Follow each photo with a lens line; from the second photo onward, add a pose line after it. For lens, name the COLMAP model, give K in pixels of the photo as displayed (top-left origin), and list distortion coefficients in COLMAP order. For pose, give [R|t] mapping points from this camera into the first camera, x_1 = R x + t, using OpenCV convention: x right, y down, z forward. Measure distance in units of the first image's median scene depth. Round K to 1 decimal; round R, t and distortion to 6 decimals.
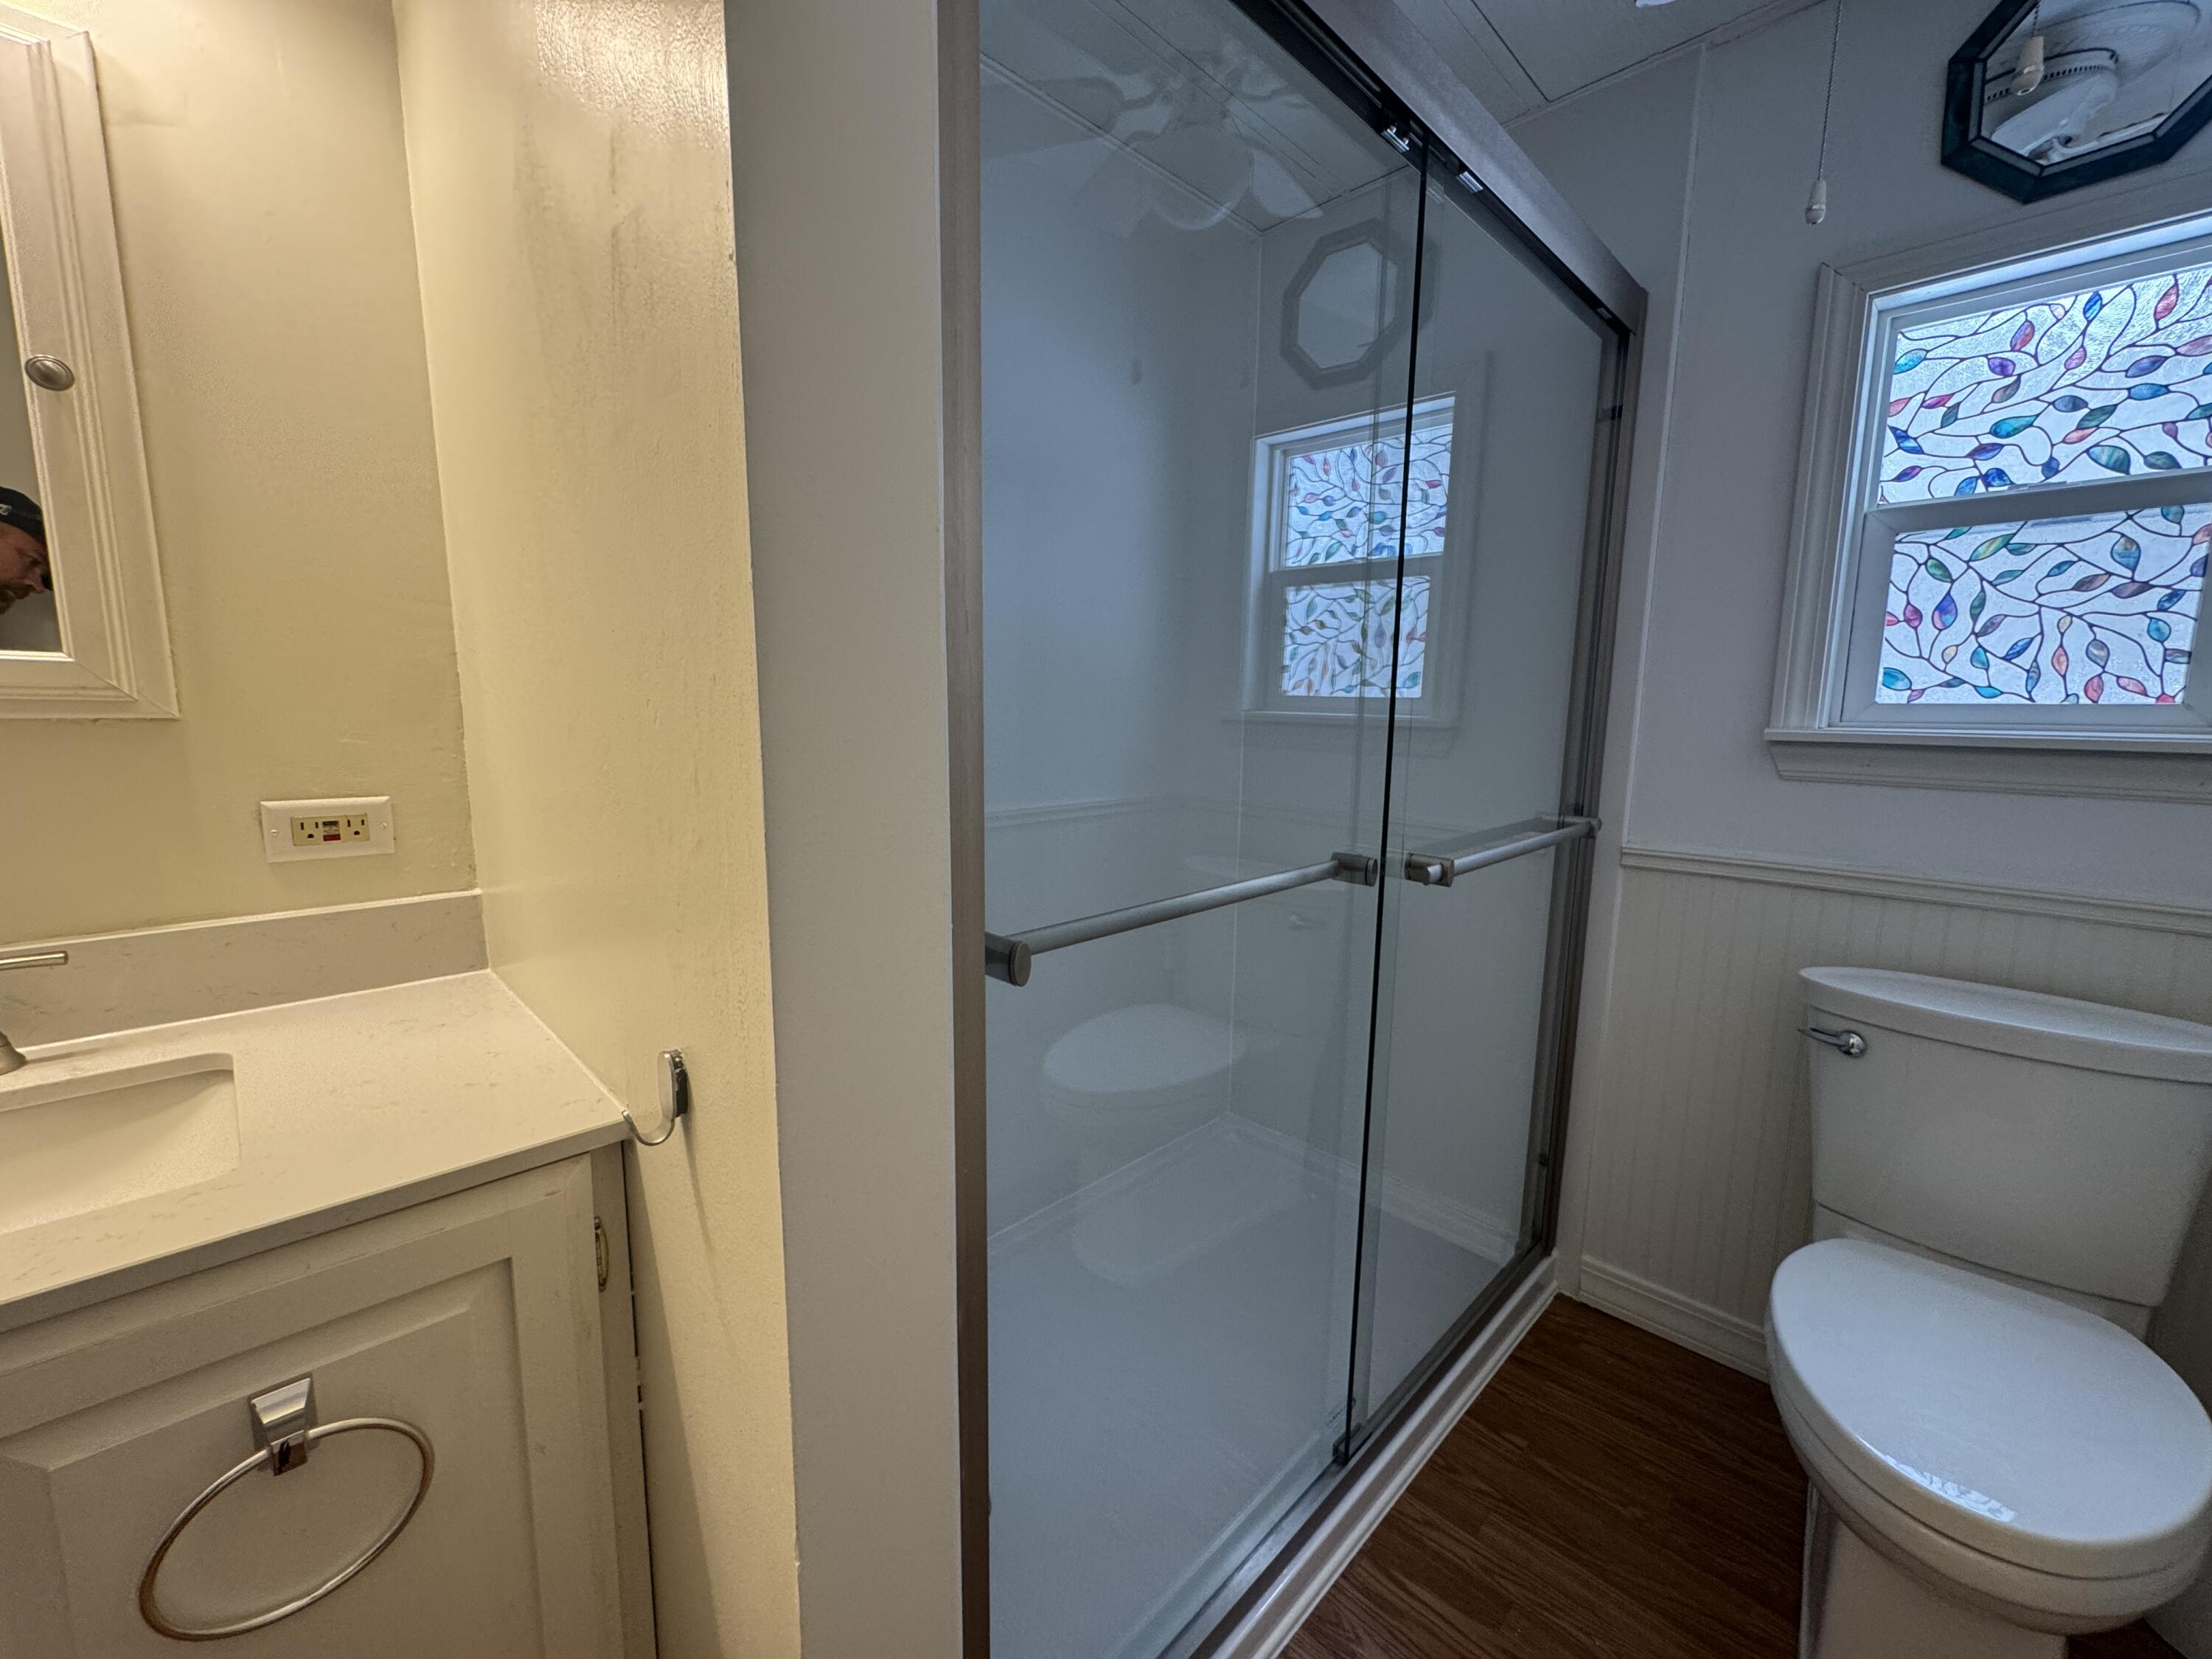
lens RADIAL K [[879.8, 0, 1106.0], [0, 879.8, 829.5], [0, 0, 1]] dist [-0.001233, 0.000371]
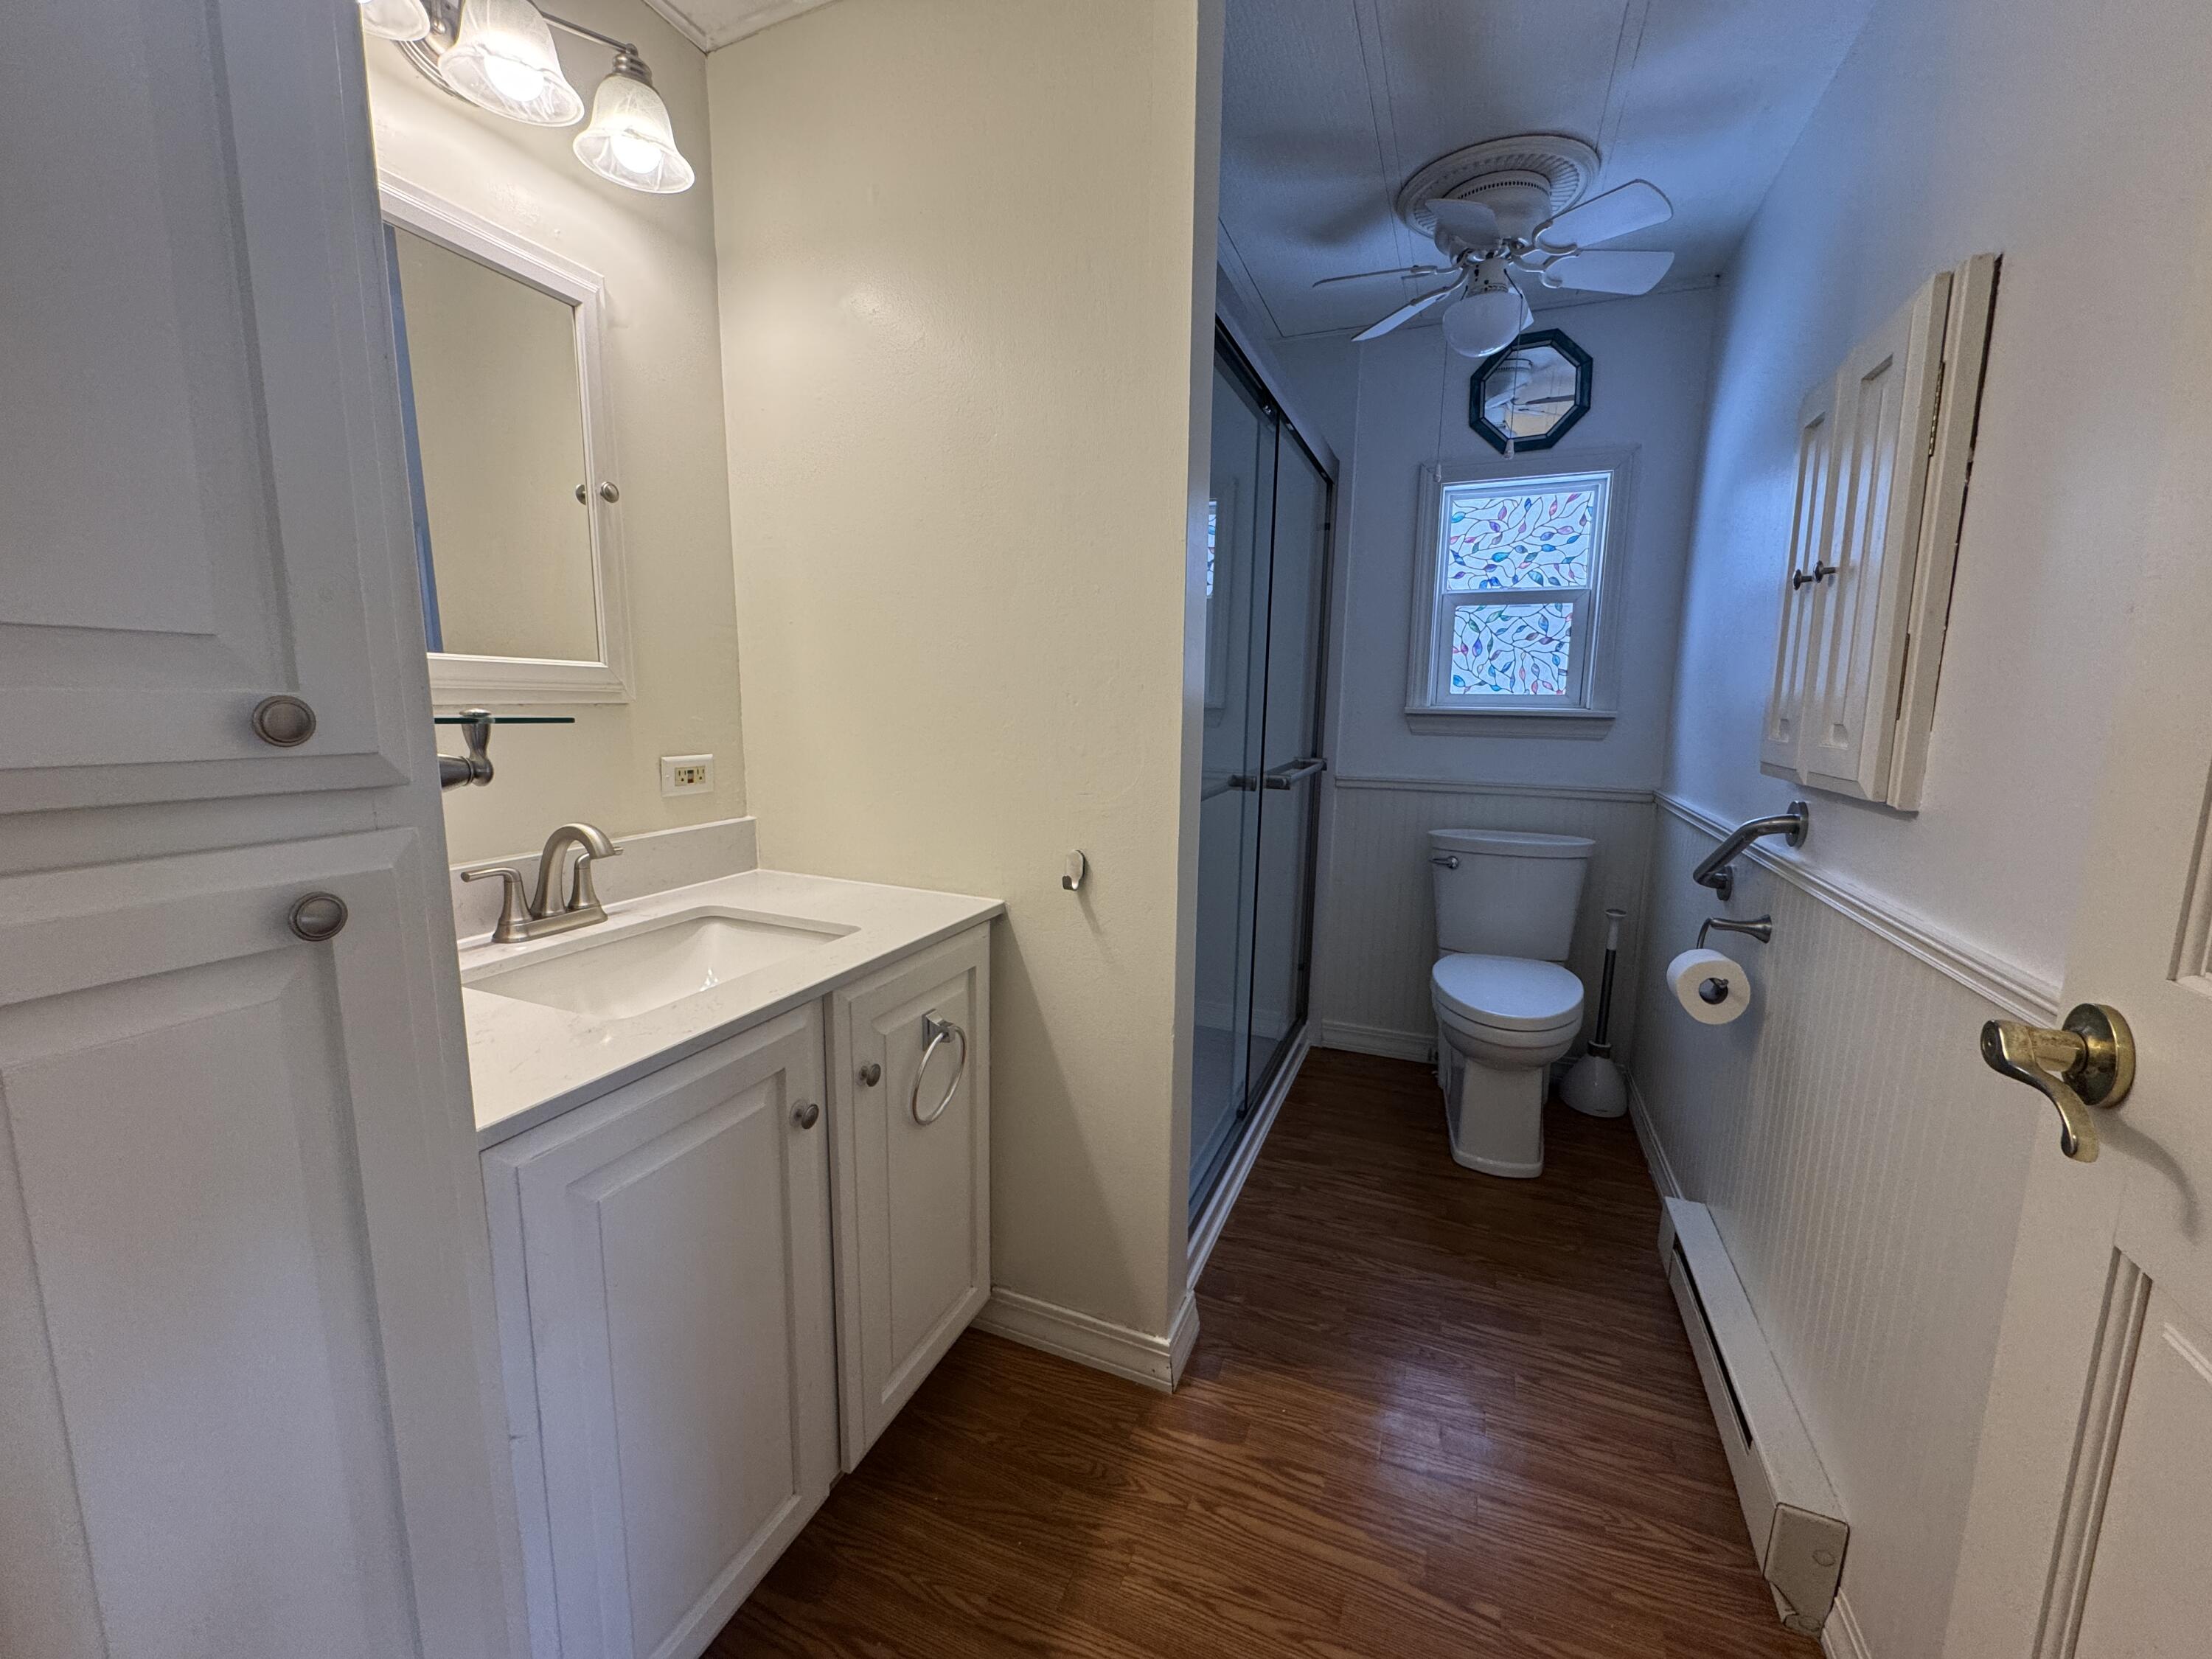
lens RADIAL K [[879.8, 0, 1106.0], [0, 879.8, 829.5], [0, 0, 1]] dist [-0.001233, 0.000371]
pose [[0.923648, -0.056709, 0.379023, -0.618086], [0.050417, 0.998376, 0.026516, 0.069701], [-0.379911, -0.005382, 0.925007, -0.538824]]
